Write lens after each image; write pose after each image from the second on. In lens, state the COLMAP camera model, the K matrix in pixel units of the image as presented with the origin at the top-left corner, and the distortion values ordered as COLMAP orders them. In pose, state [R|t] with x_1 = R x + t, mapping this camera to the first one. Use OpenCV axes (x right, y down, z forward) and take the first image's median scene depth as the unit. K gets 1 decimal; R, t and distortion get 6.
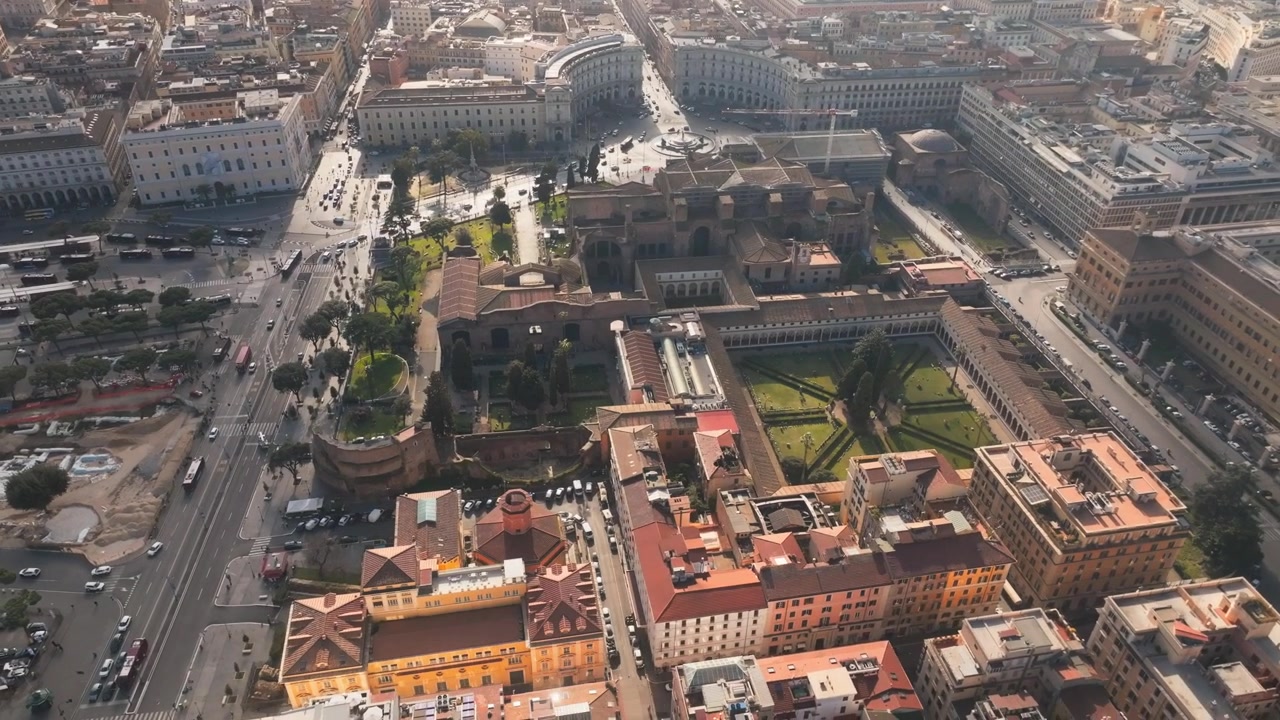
lens RADIAL K [[898.7, 0, 640.0], [0, 898.7, 360.0], [0, 0, 1]] dist [0.006066, 0.008787]
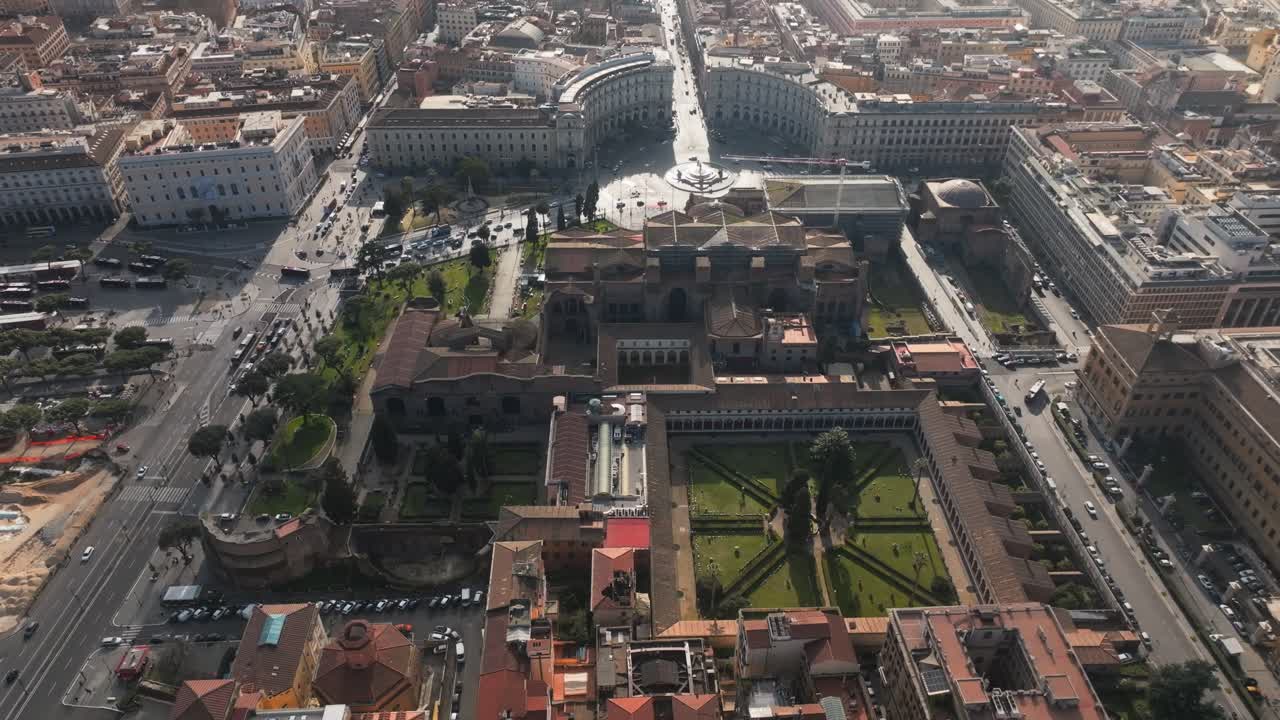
lens RADIAL K [[898.7, 0, 640.0], [0, 898.7, 360.0], [0, 0, 1]] dist [0.006066, 0.008787]
pose [[0.991494, 0.066315, -0.111990, 0.138352], [-0.062869, 0.997441, 0.034033, -0.102235], [0.113960, -0.026703, 0.993126, 0.067830]]
